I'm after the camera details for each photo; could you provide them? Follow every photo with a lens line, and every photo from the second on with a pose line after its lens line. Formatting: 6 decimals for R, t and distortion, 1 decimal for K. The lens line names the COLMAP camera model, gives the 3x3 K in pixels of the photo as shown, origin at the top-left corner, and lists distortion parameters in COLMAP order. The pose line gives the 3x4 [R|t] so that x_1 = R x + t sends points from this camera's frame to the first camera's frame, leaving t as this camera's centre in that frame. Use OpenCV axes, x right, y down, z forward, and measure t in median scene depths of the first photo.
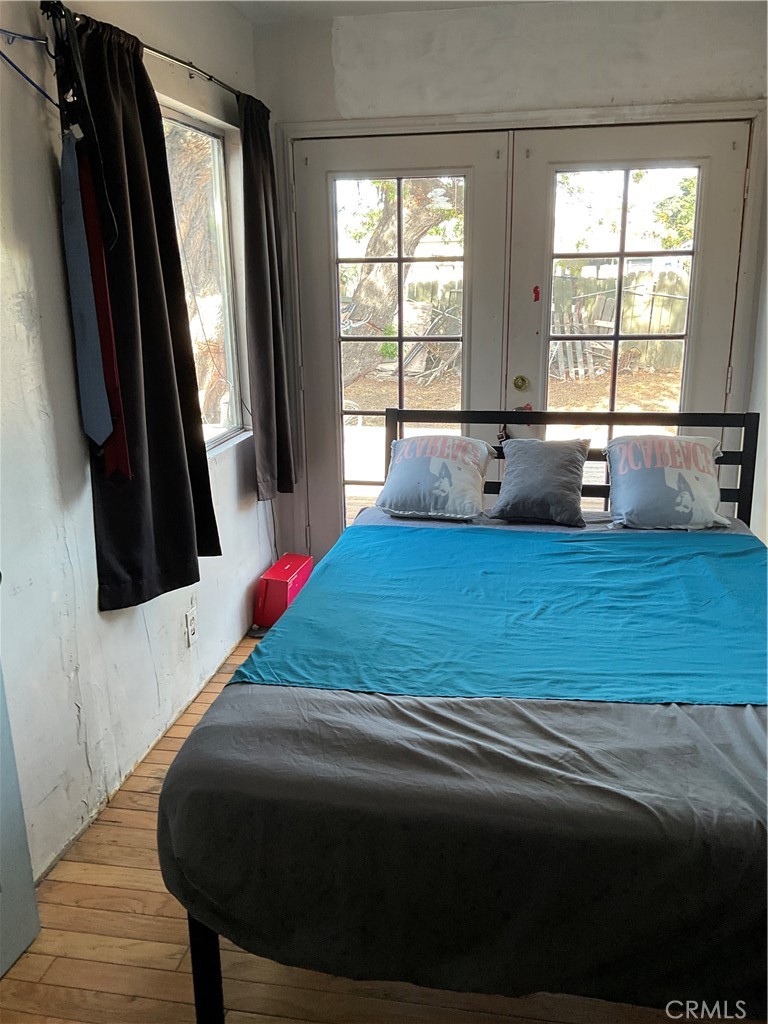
lens RADIAL K [[858.4, 0, 382.3], [0, 858.4, 508.3], [0, 0, 1]] dist [0.141315, -0.223269]
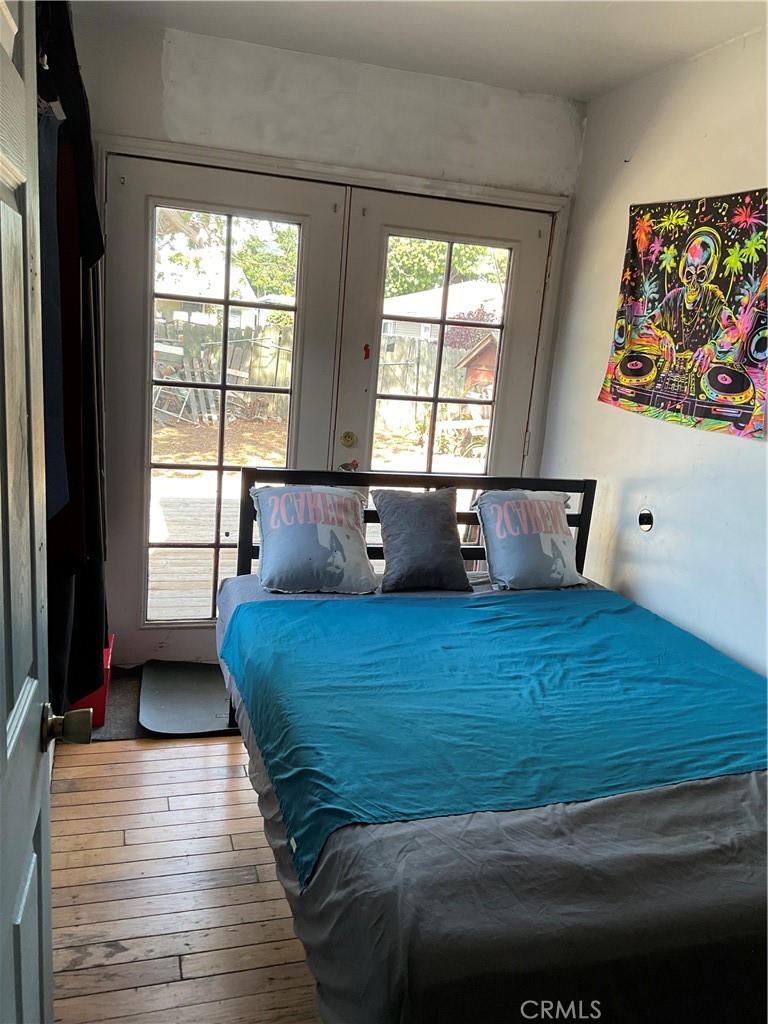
lens RADIAL K [[860.8, 0, 381.7], [0, 860.8, 511.3], [0, 0, 1]] dist [0.082489, -0.128732]
pose [[0.885026, -0.012100, 0.465385, -0.285379], [0.032474, 0.998832, -0.035788, -0.032588], [-0.464408, 0.046786, 0.884384, 0.142621]]
